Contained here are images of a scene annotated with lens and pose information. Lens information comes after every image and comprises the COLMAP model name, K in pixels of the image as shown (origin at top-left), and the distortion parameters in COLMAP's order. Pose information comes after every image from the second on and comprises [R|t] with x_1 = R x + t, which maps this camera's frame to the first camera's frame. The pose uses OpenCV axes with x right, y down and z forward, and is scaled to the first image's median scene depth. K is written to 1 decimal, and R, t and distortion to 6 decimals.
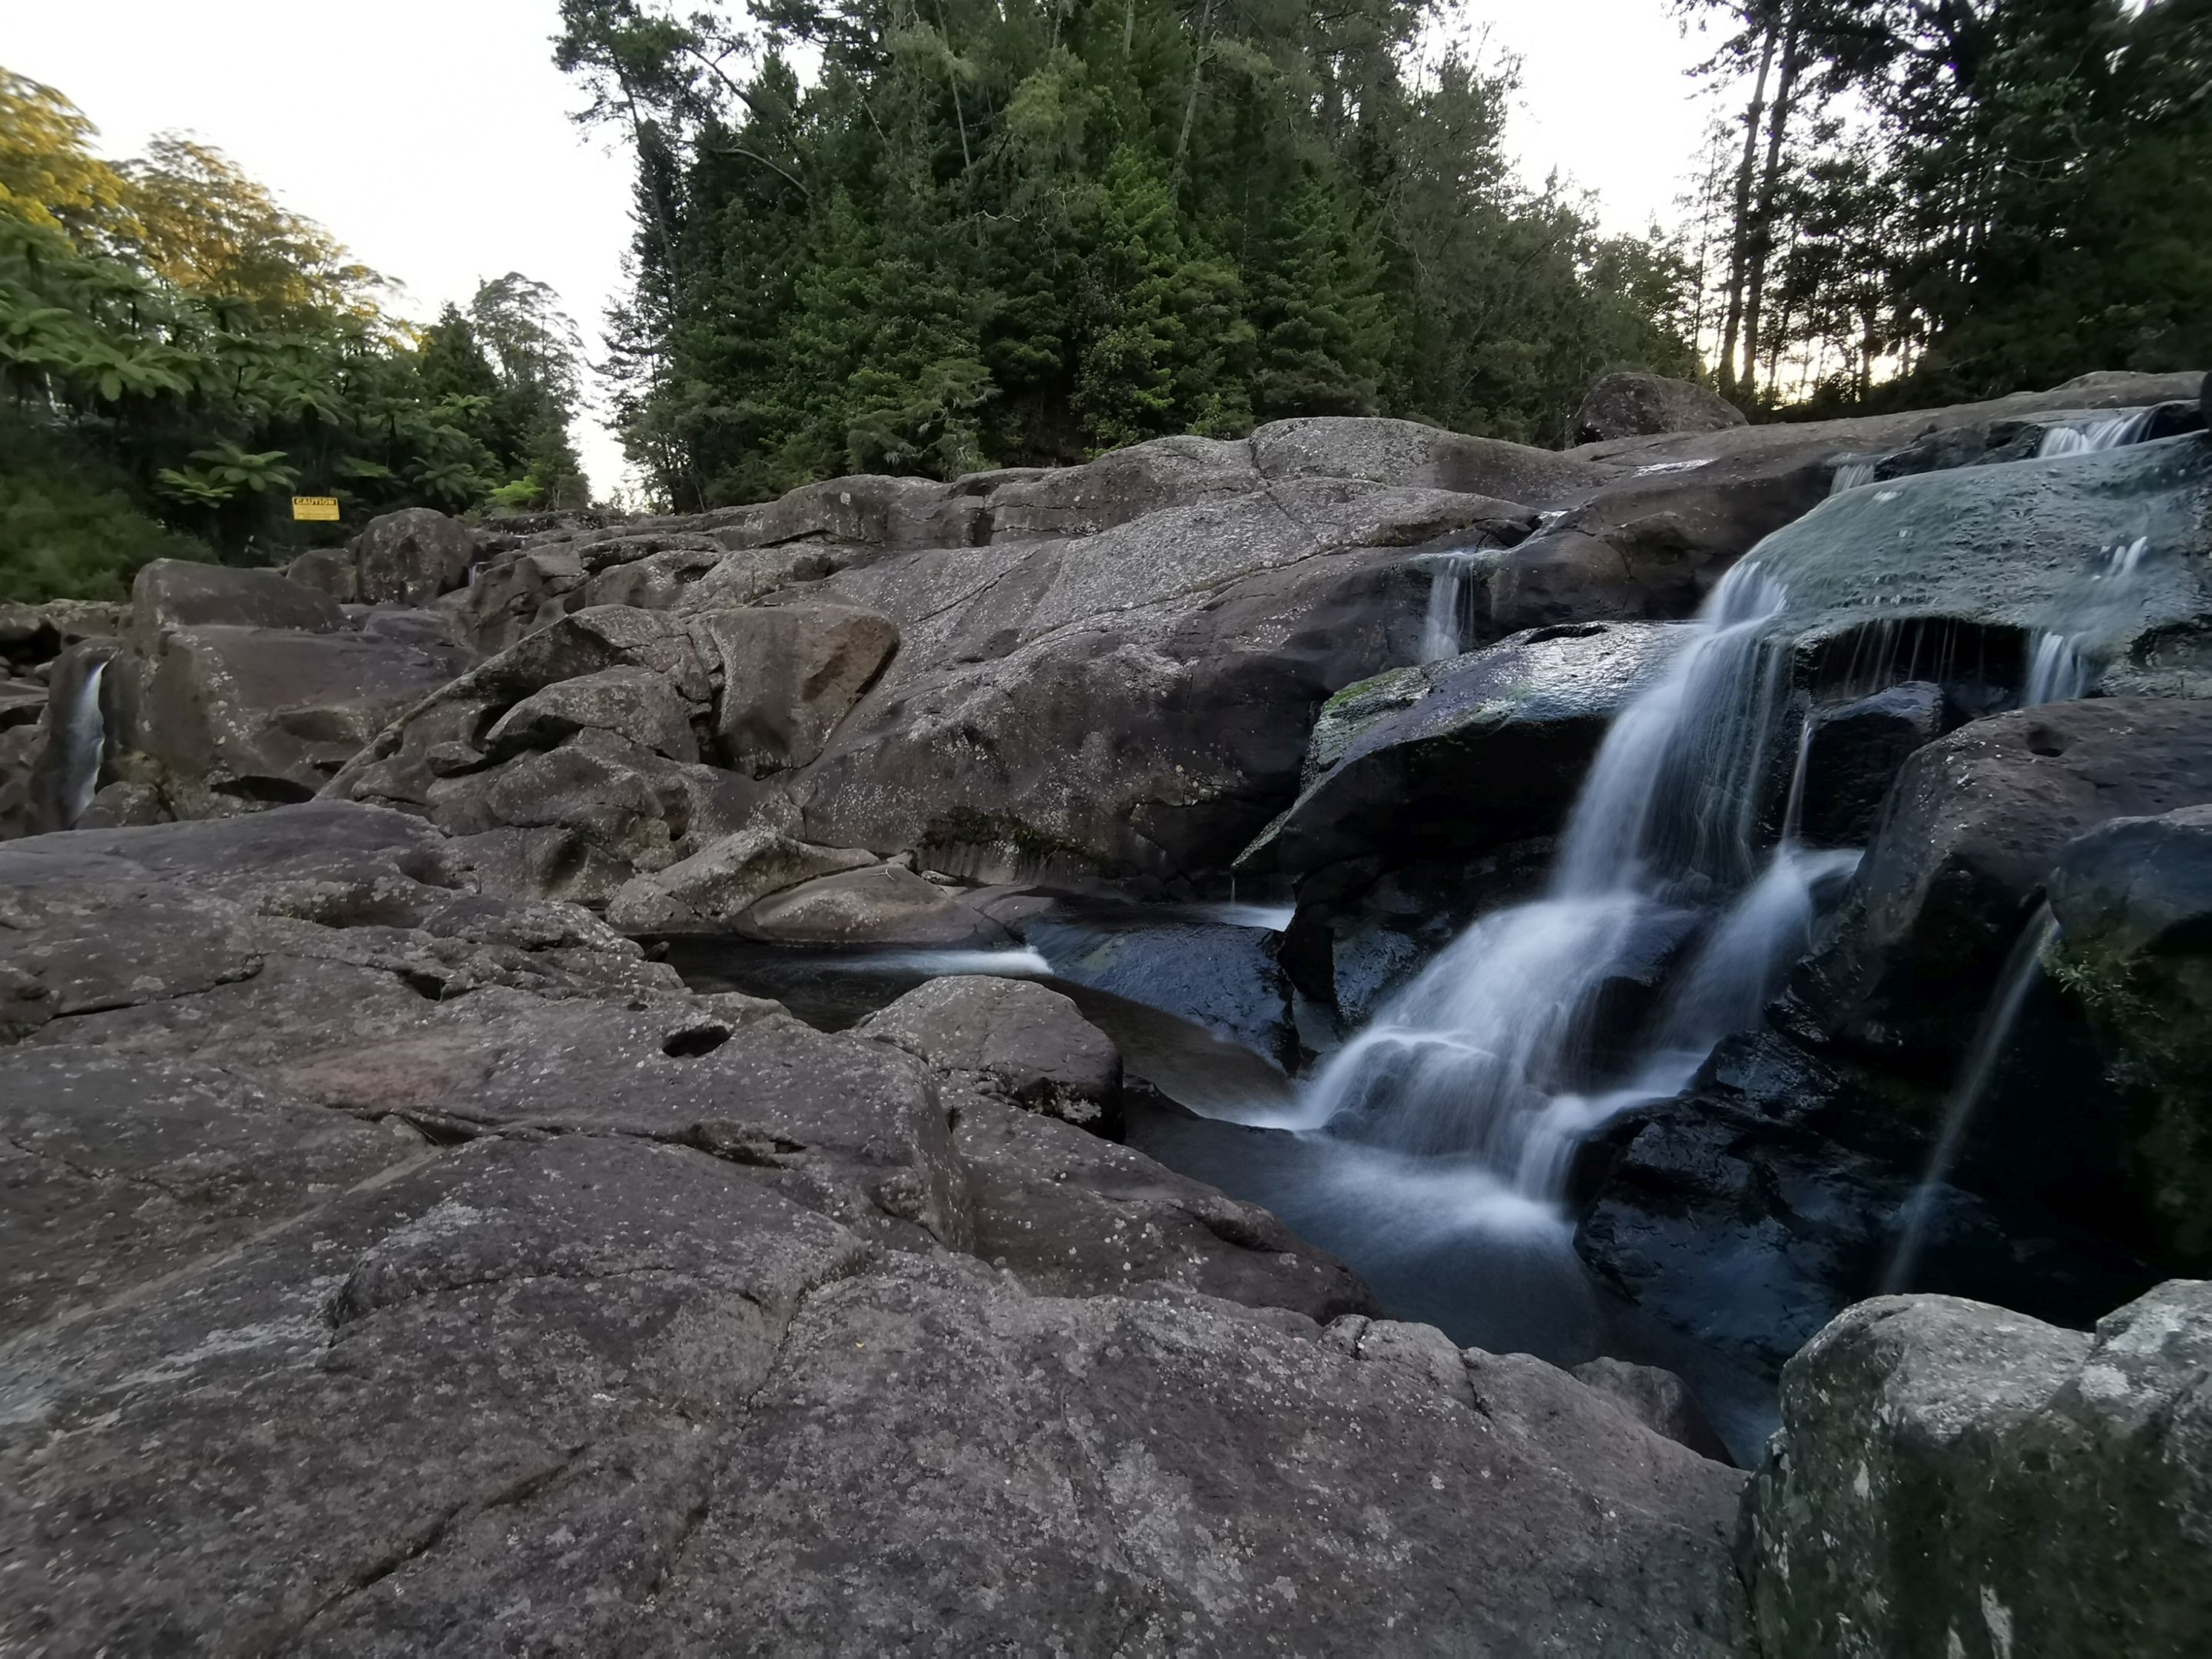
lens RADIAL K [[1028.7, 0, 1105.0], [0, 1028.7, 847.5], [0, 0, 1]] dist [0.001826, 0.009505]
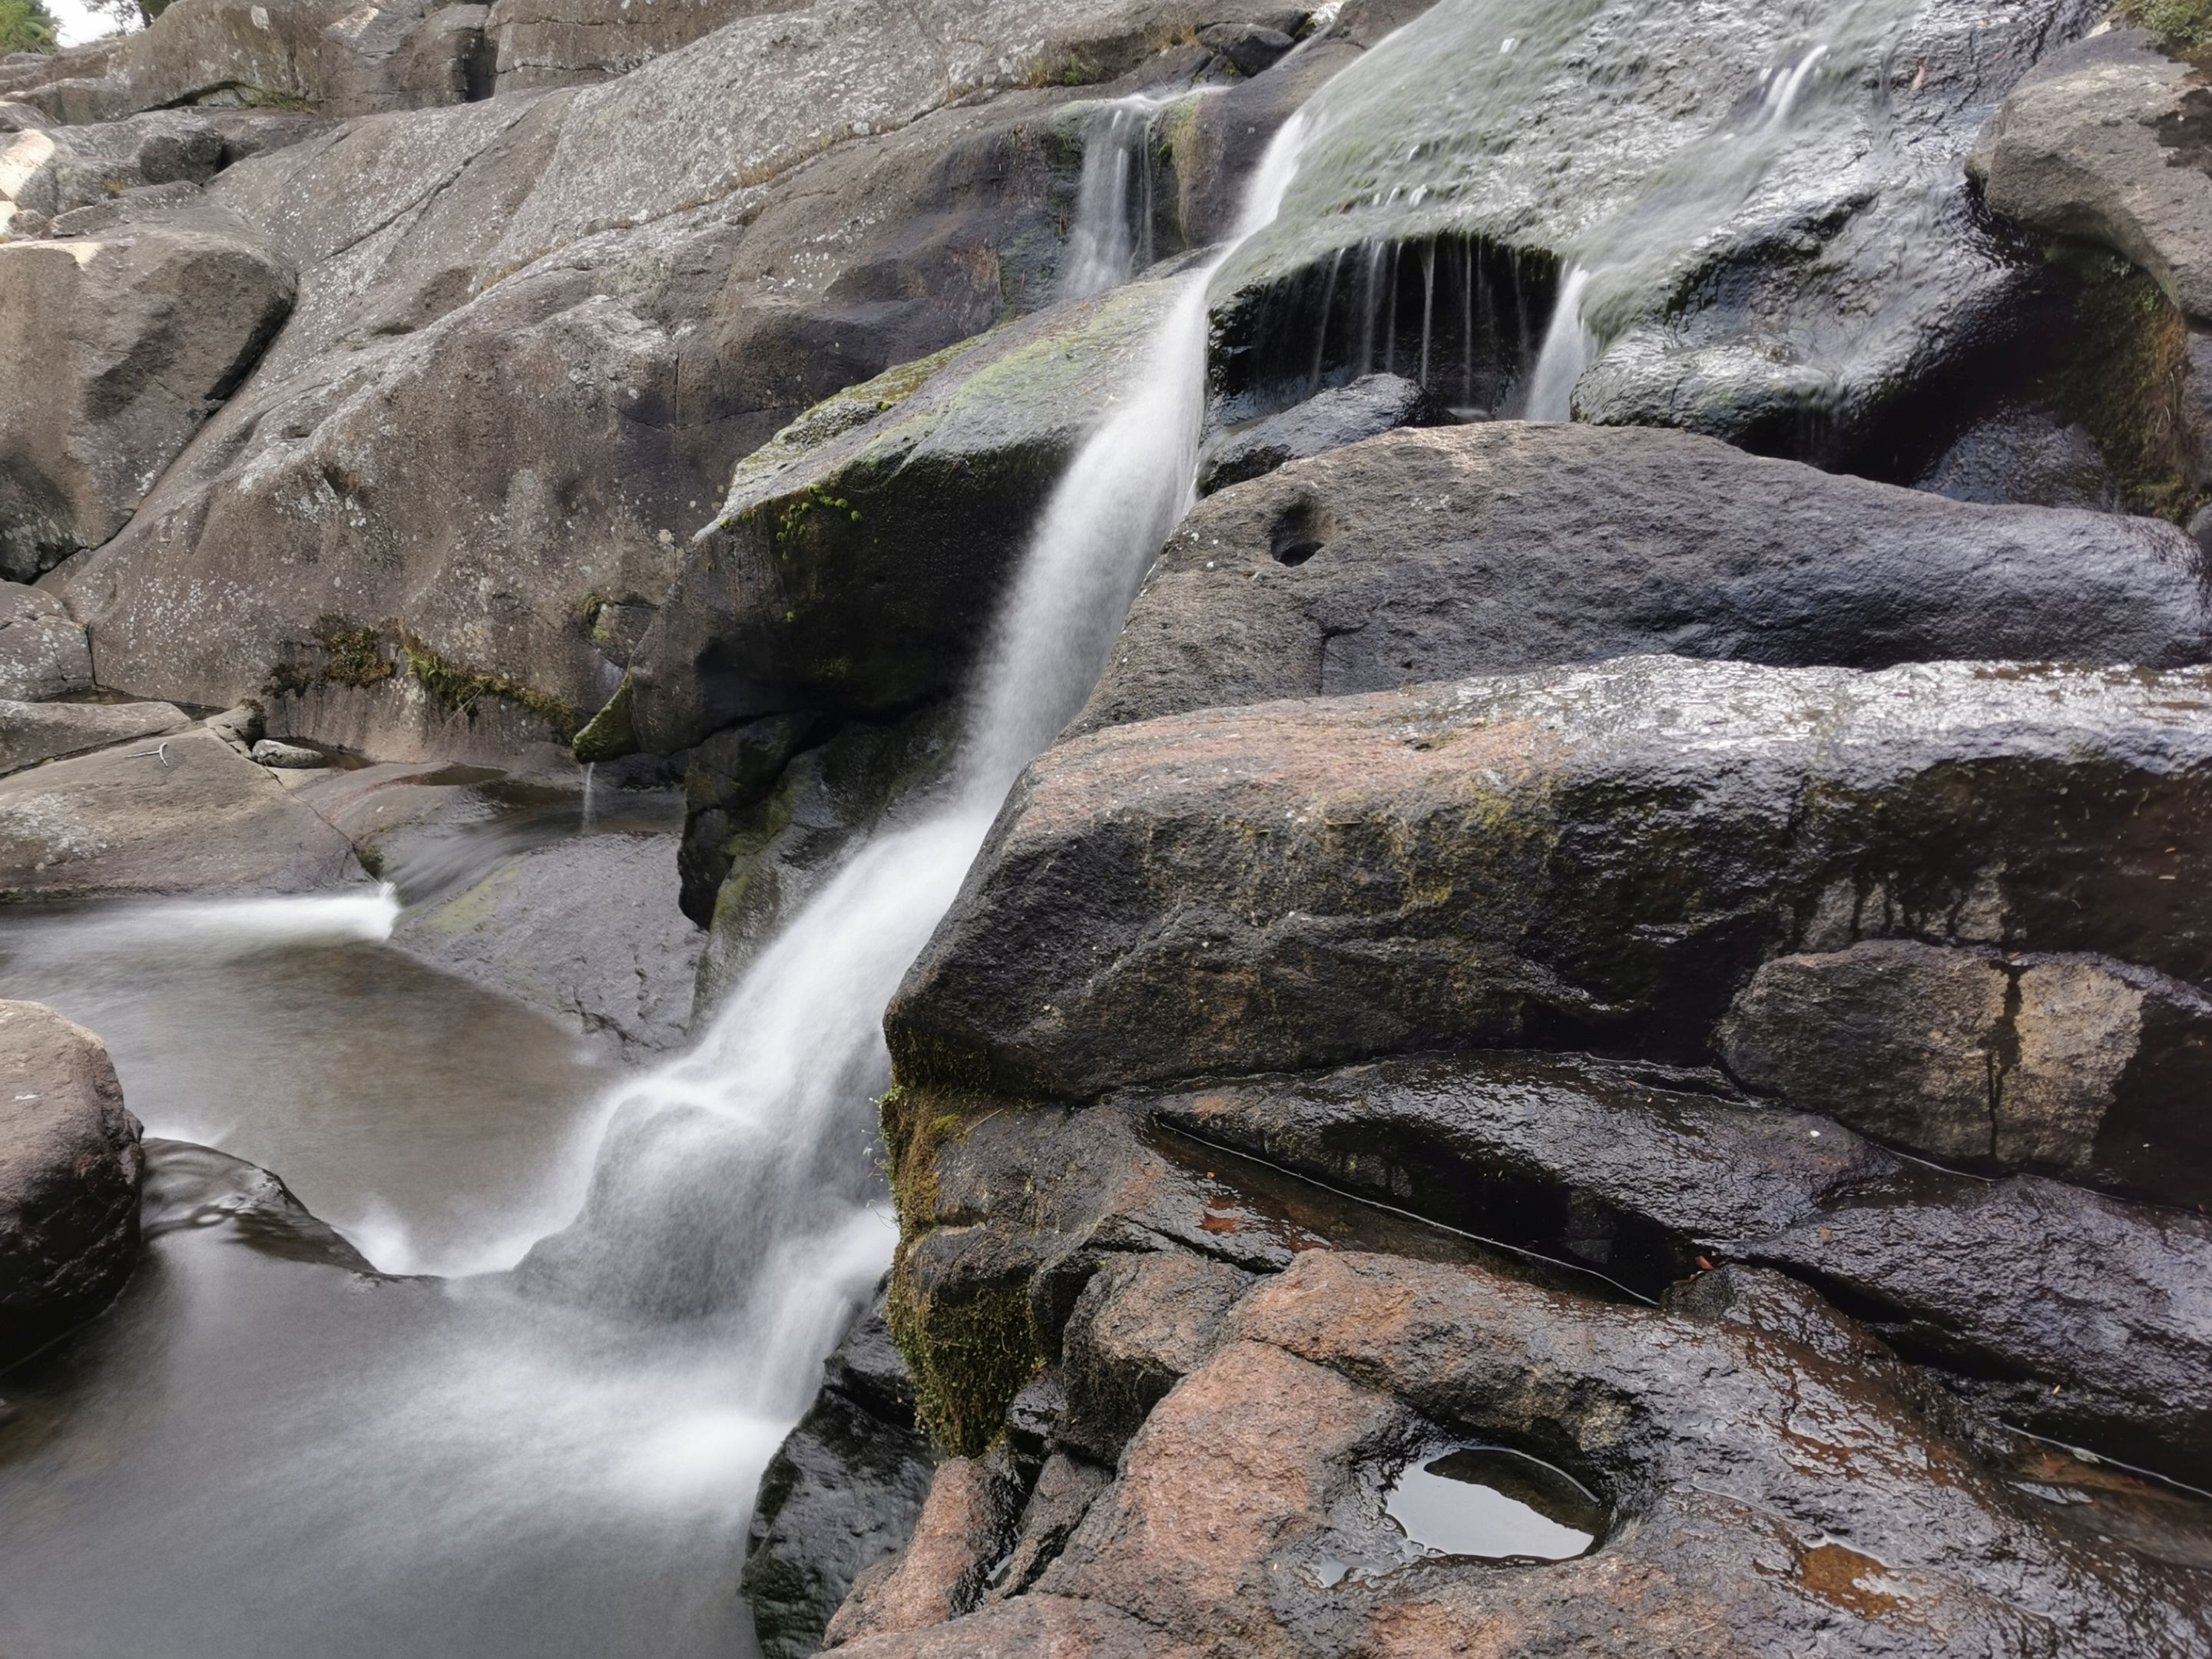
lens RADIAL K [[1734.3, 0, 1119.1], [0, 1734.3, 838.4], [0, 0, 1]] dist [0.067523, -0.089873]
pose [[0.998866, -0.043847, 0.018546, 0.241707], [0.041246, 0.991566, 0.122868, -0.019292], [-0.023777, -0.121964, 0.992250, 0.063243]]
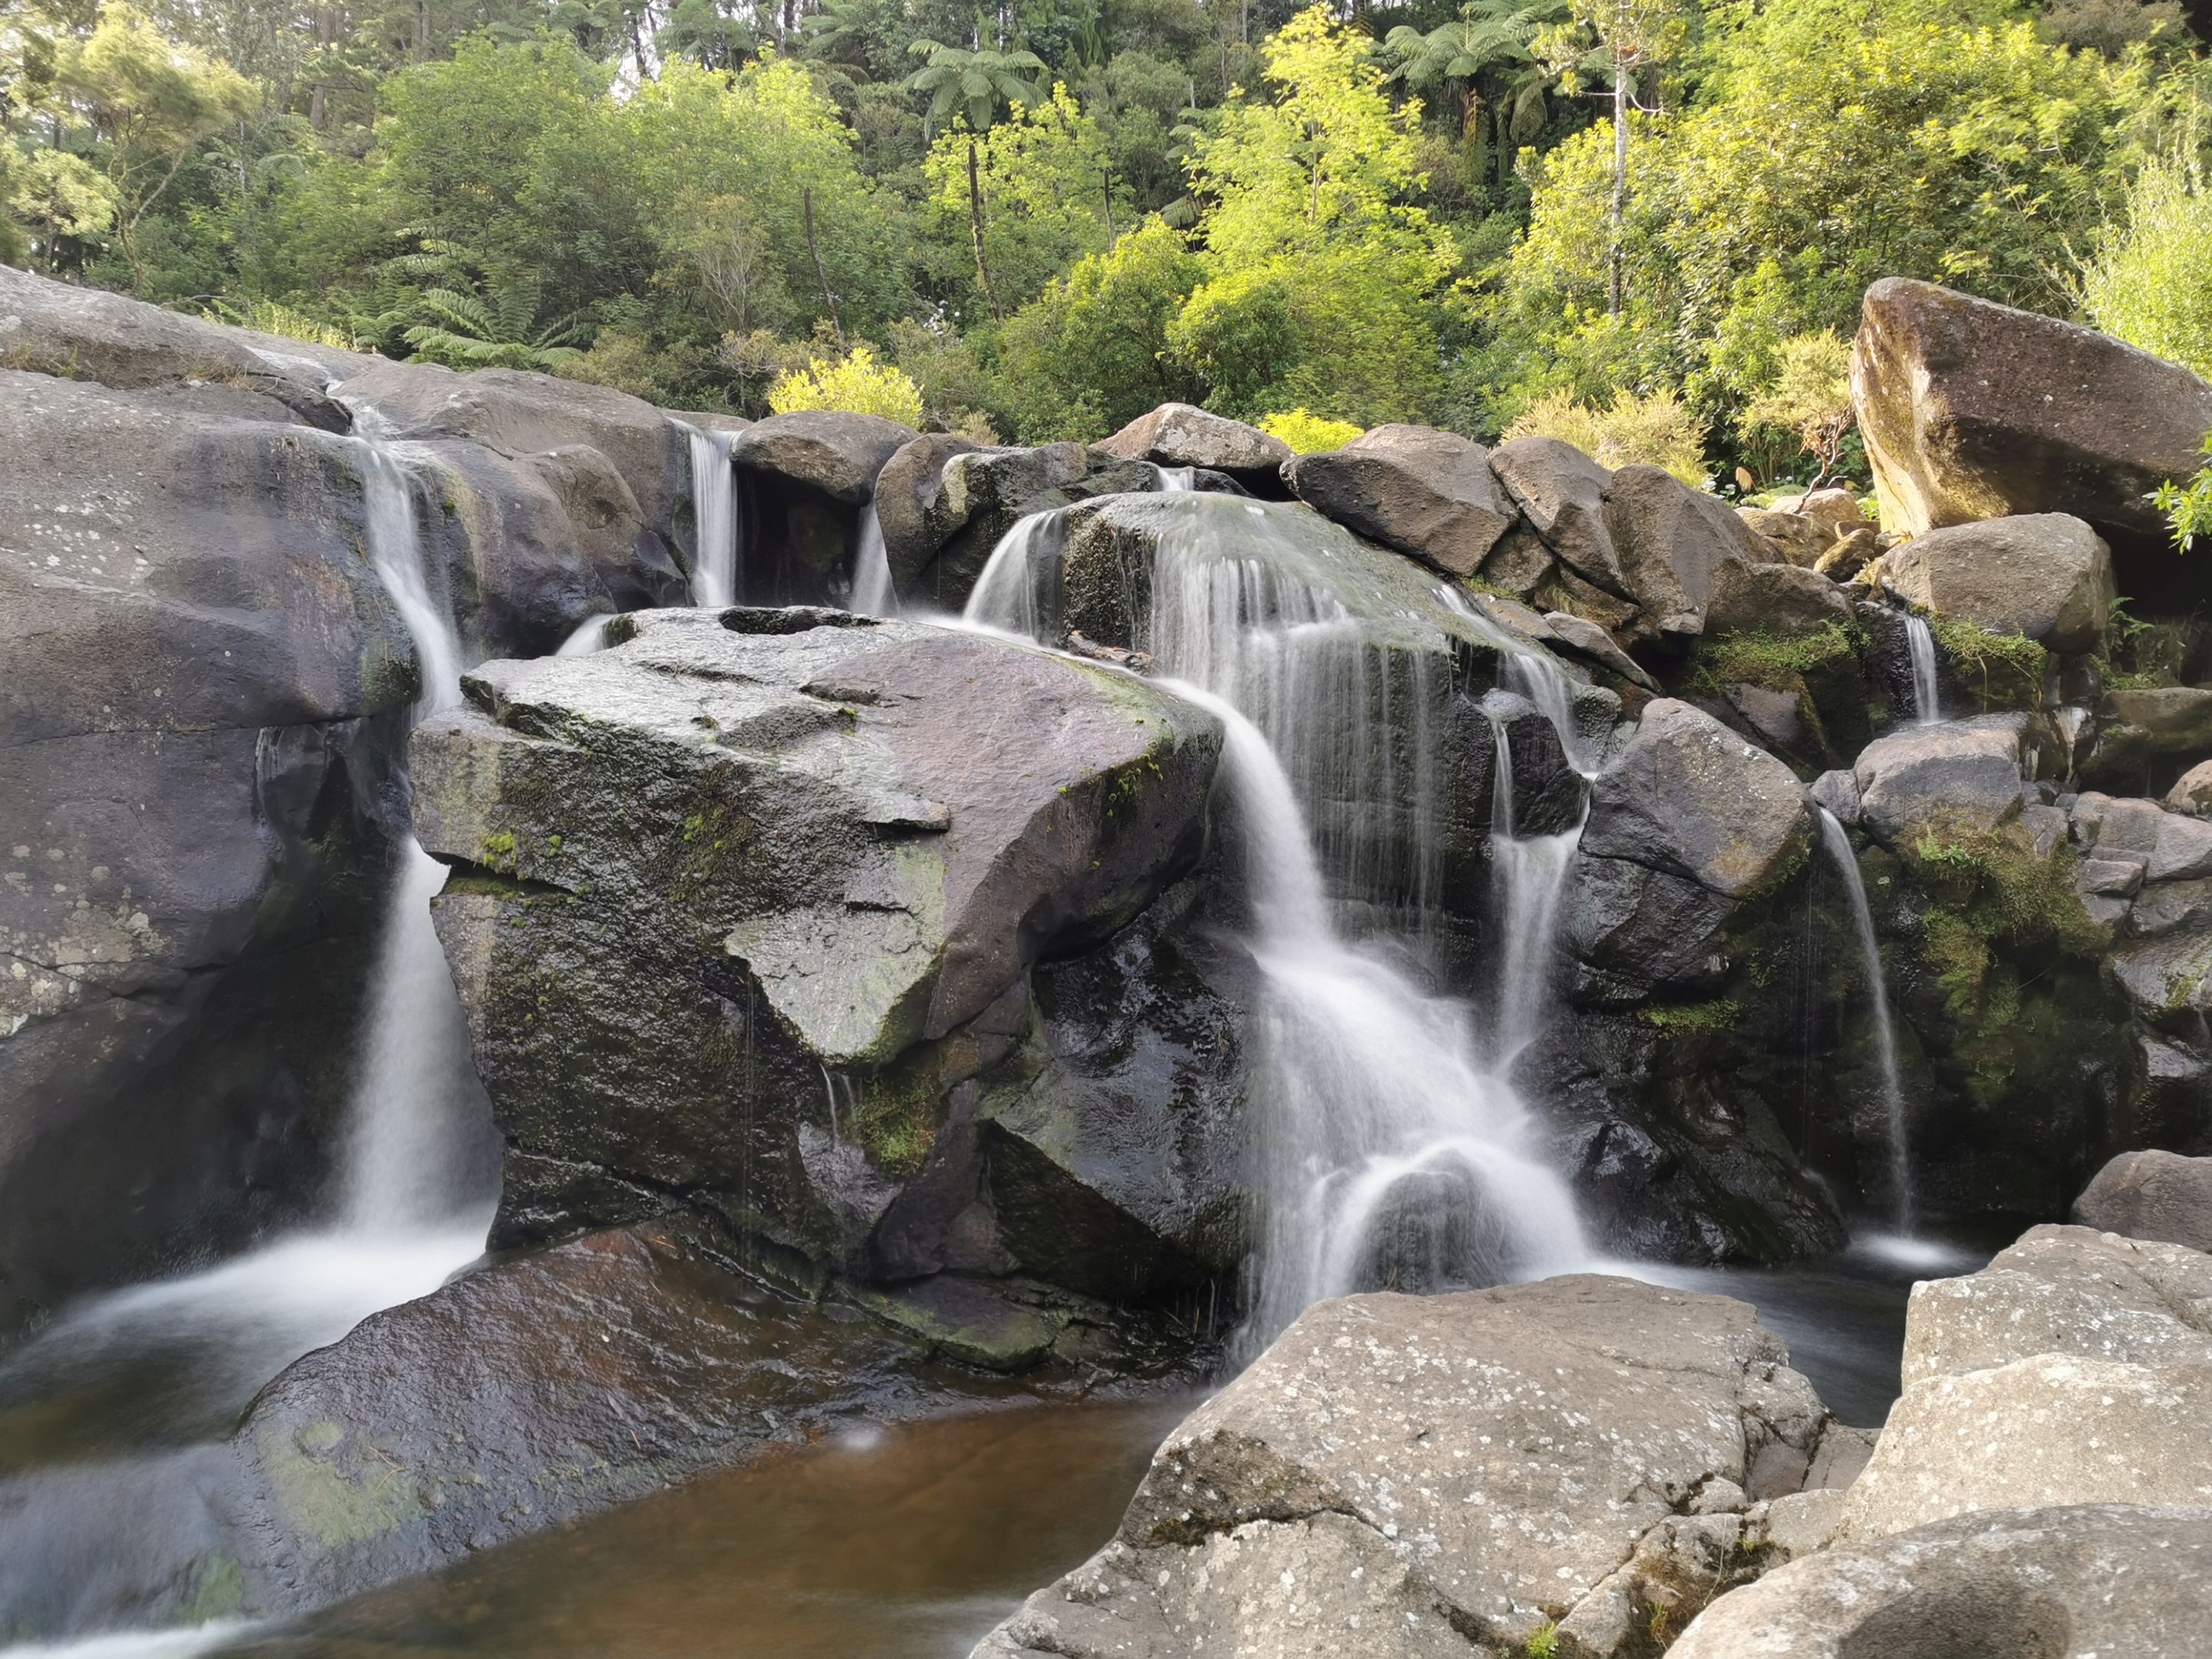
lens RADIAL K [[1734.3, 0, 1119.1], [0, 1734.3, 838.4], [0, 0, 1]] dist [0.067523, -0.089873]
pose [[-0.032826, -0.032677, 0.998927, -0.411175], [0.171916, 0.984384, 0.037851, -0.053693], [-0.984564, 0.172974, -0.026696, 0.556997]]
